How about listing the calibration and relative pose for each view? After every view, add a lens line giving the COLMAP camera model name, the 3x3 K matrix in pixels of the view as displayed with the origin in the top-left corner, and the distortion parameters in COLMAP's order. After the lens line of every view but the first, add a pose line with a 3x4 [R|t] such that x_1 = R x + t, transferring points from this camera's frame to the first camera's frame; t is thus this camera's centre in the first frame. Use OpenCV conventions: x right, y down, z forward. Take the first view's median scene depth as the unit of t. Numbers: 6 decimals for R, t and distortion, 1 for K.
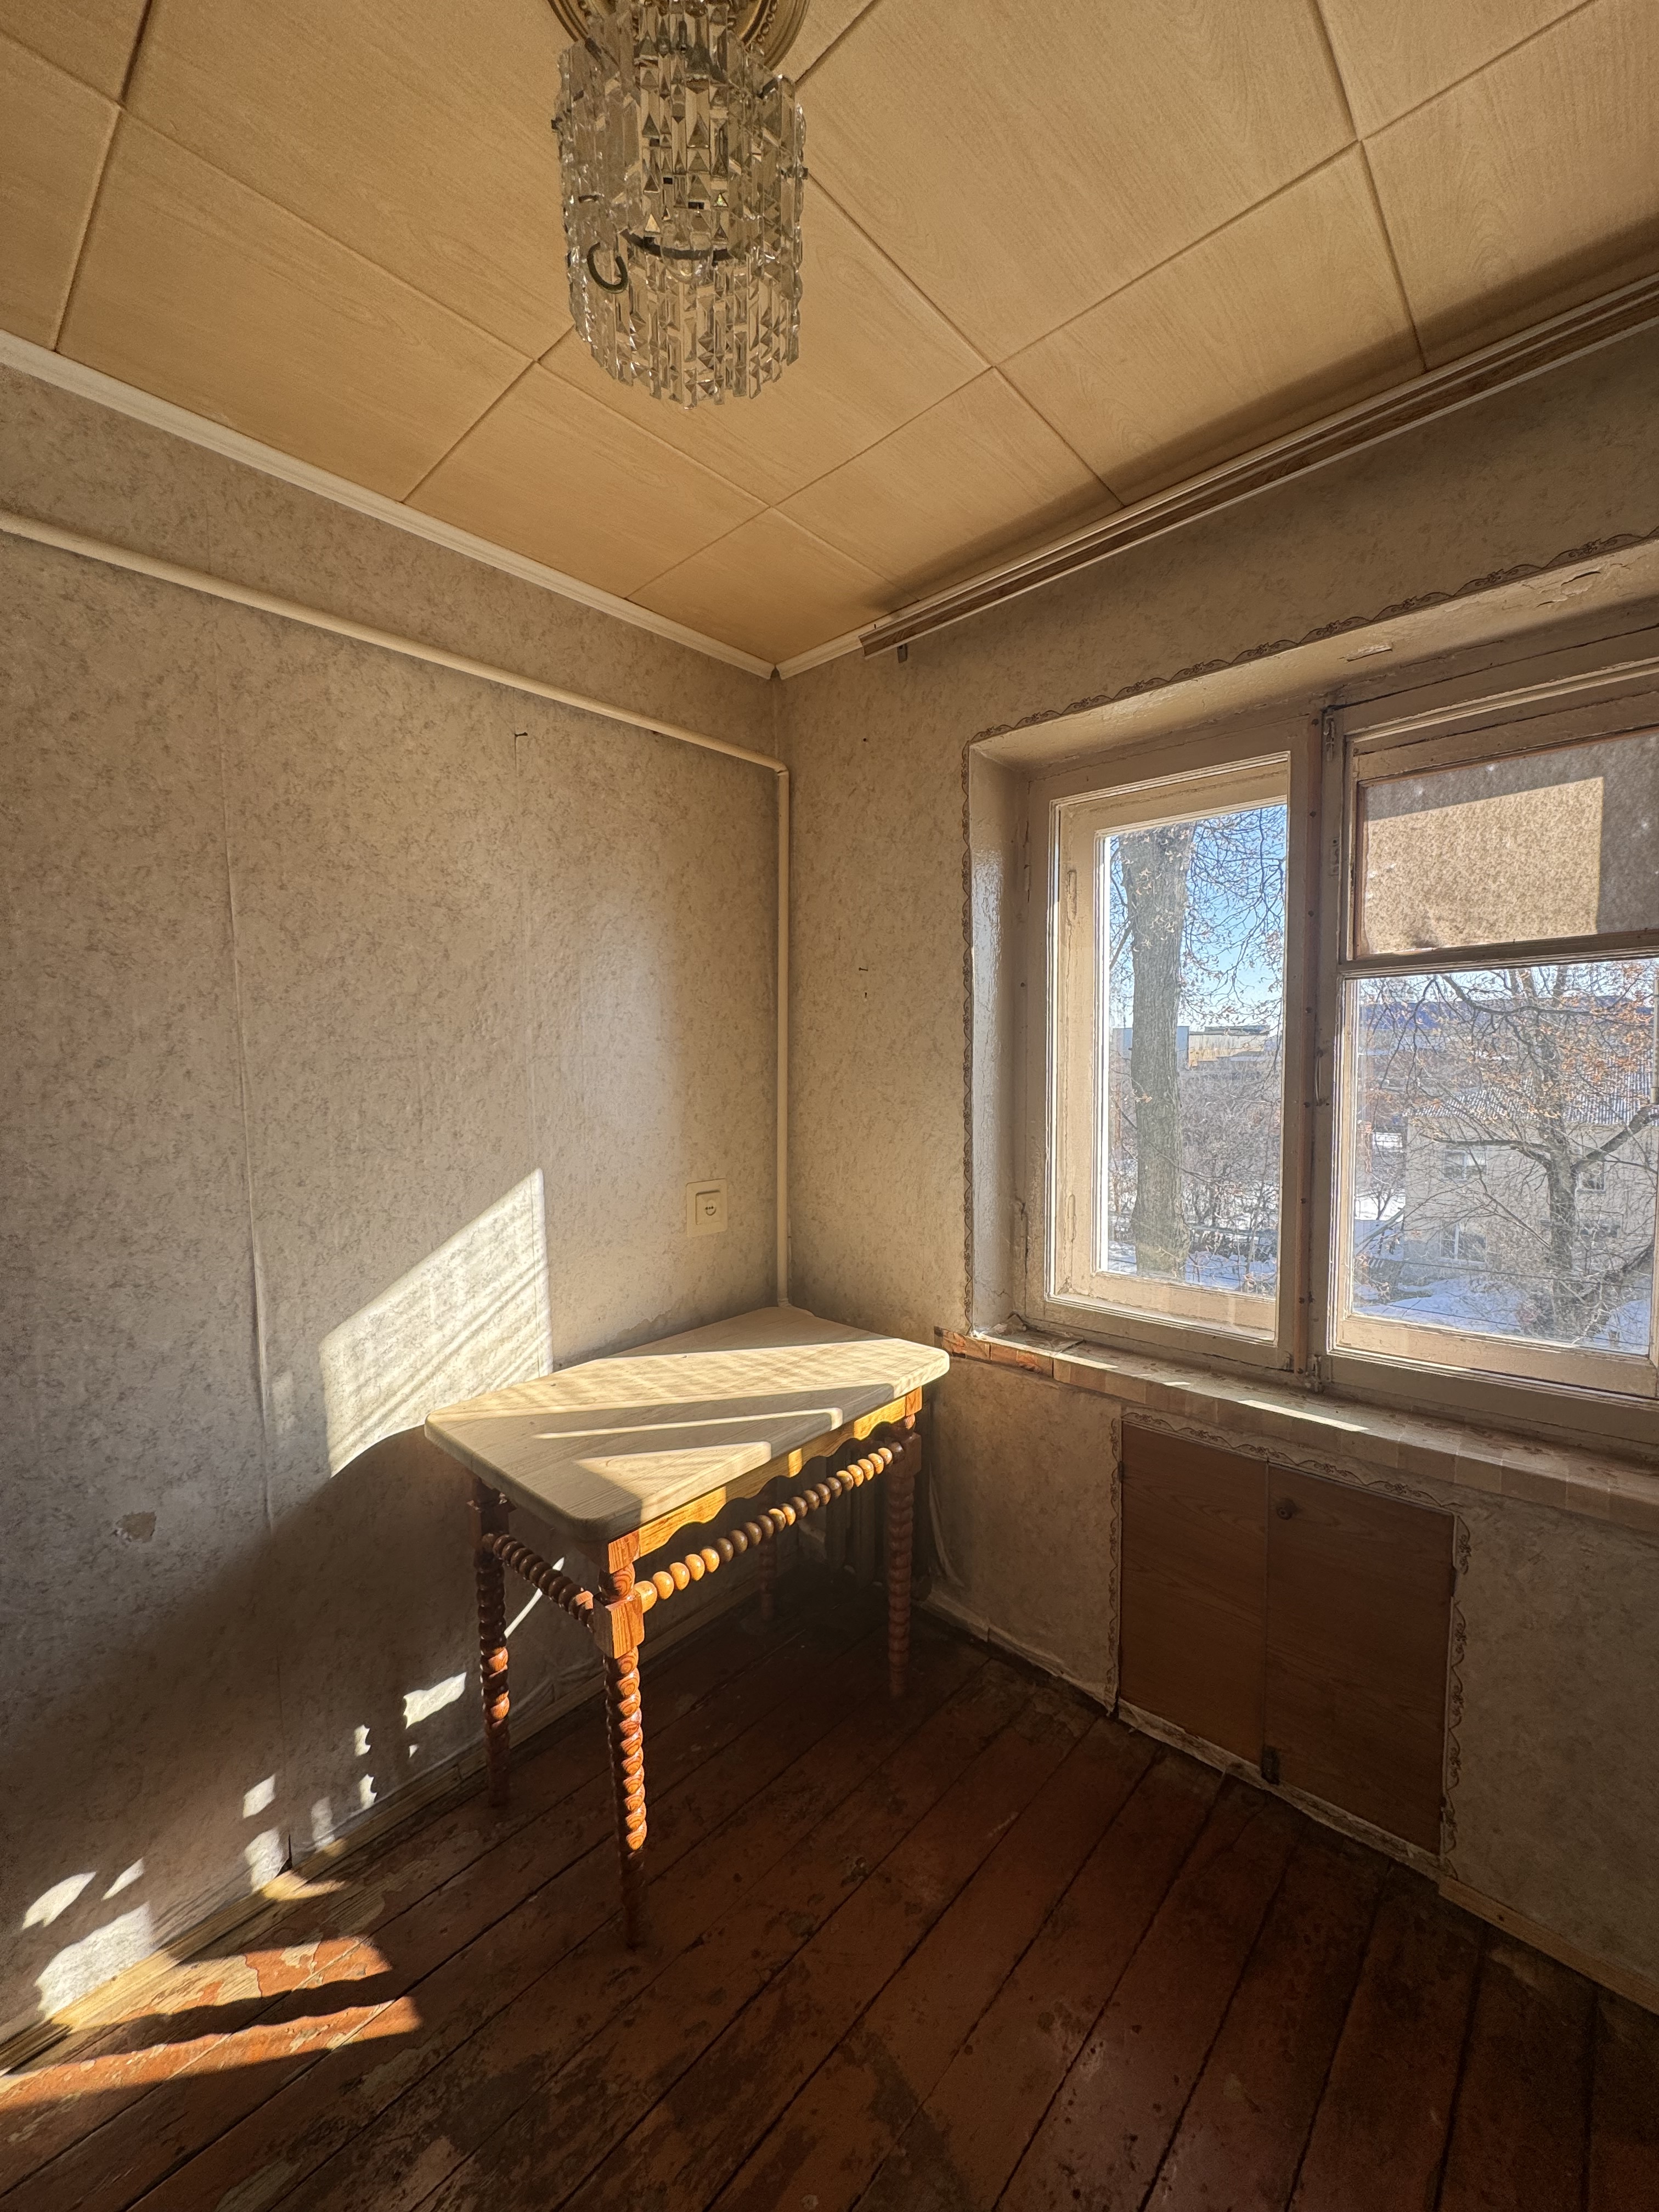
lens RADIAL K [[876.4, 0, 830.6], [0, 876.4, 1104.7], [0, 0, 1]] dist [-0.002208, 0.000428]
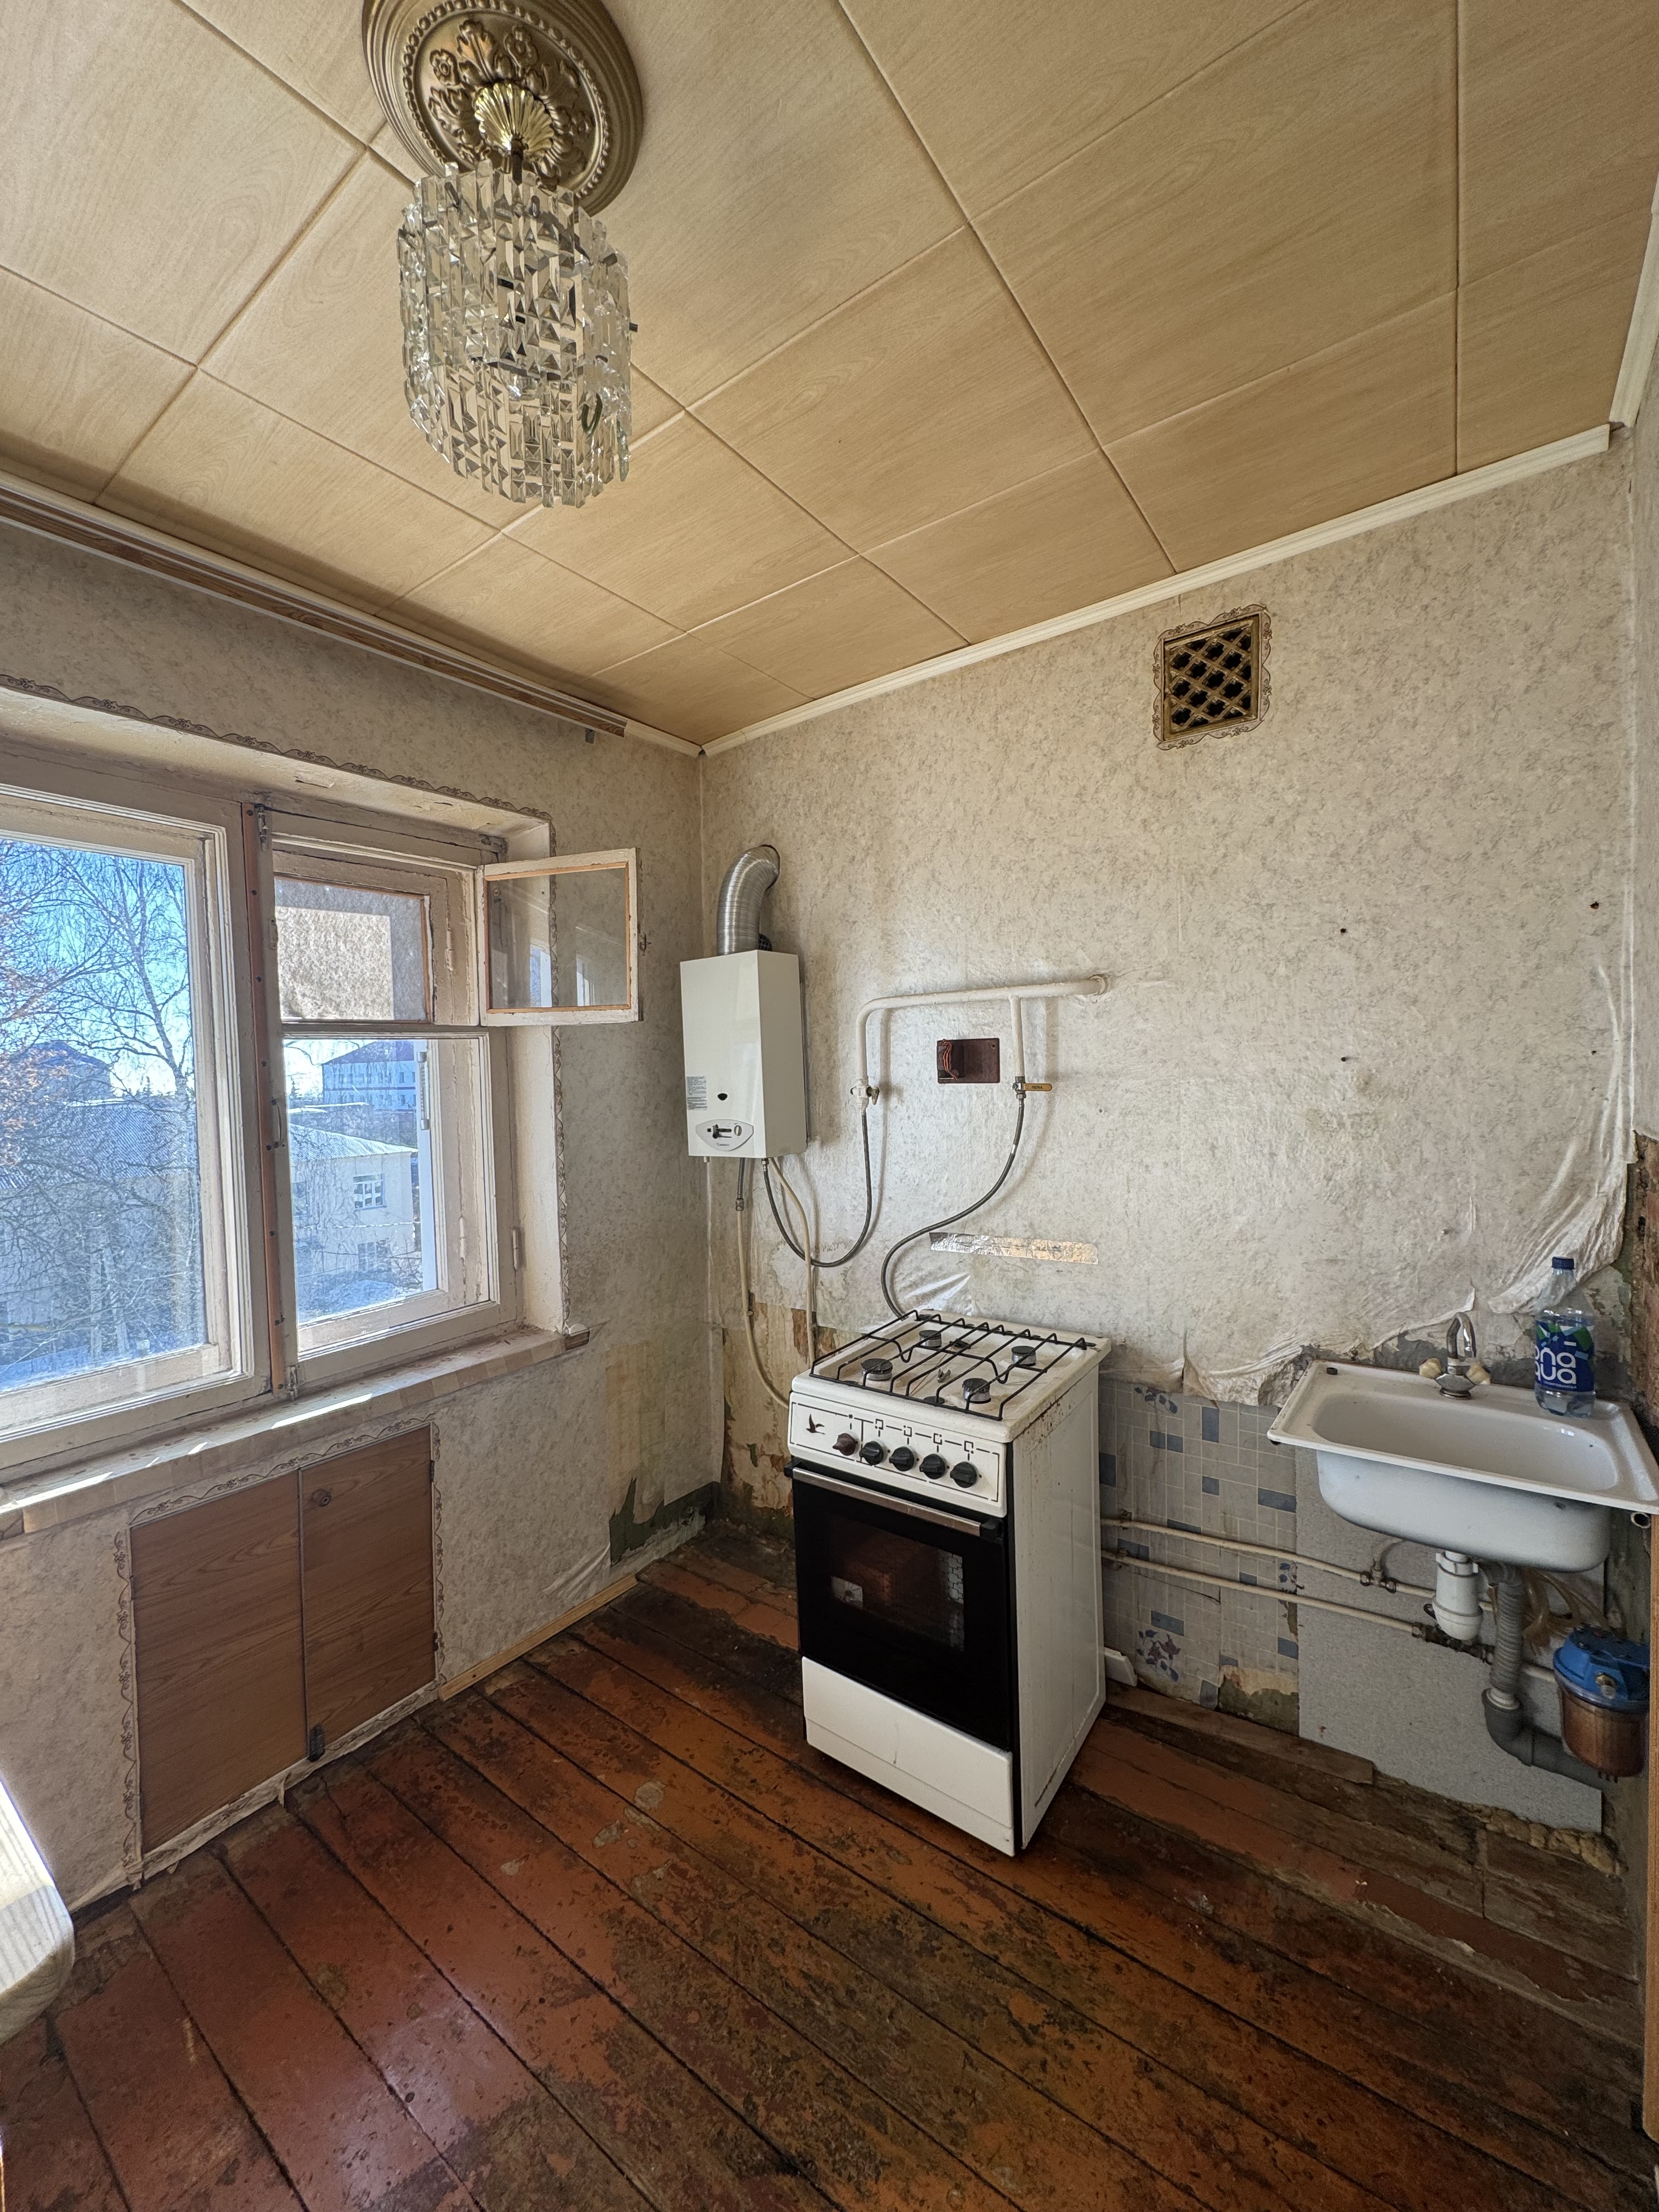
lens RADIAL K [[876.4, 0, 829.3], [0, 876.4, 1104.5], [0, 0, 1]] dist [-0.002208, 0.000428]
pose [[-0.108140, -0.015008, 0.994022, -0.662909], [0.091787, 0.995464, 0.025016, -0.017316], [-0.989889, 0.093943, -0.106272, 0.405079]]
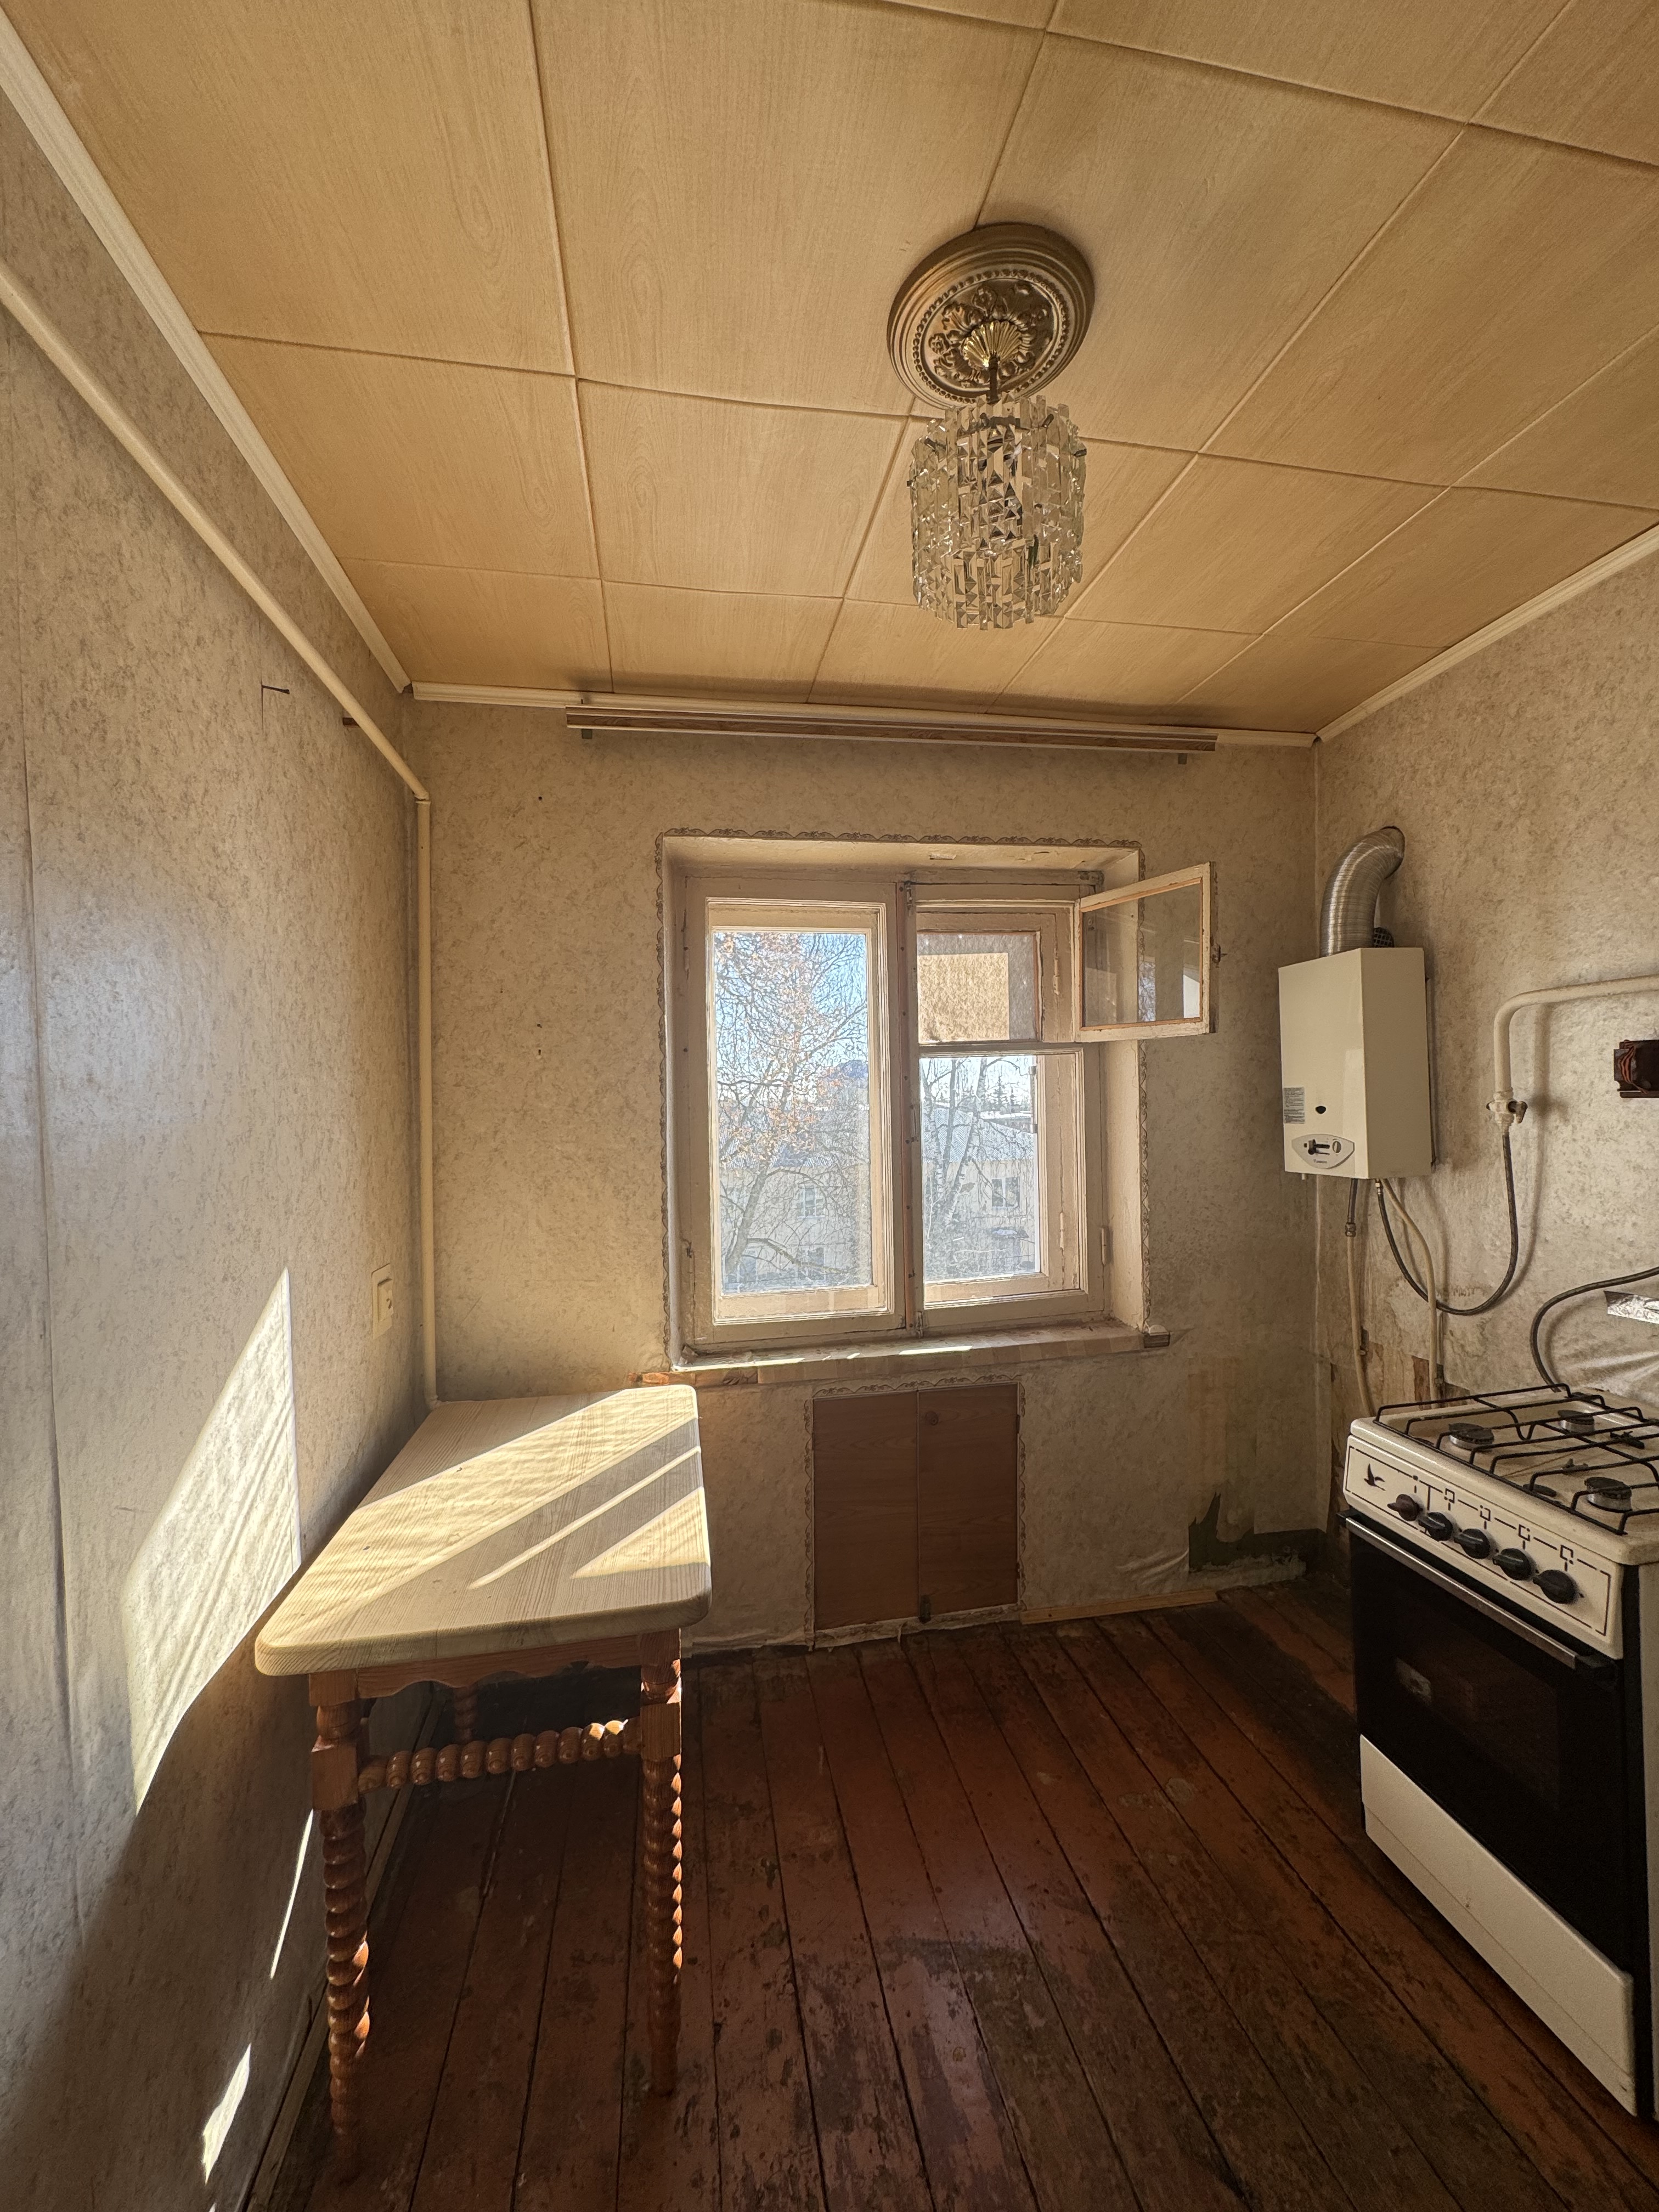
lens RADIAL K [[876.4, 0, 830.5], [0, 876.4, 1104.5], [0, 0, 1]] dist [-0.002208, 0.000428]
pose [[0.601677, -0.000282, 0.798739, -0.727021], [0.061775, 0.997021, -0.046181, -0.002128], [-0.796347, 0.077128, 0.599903, 0.212630]]
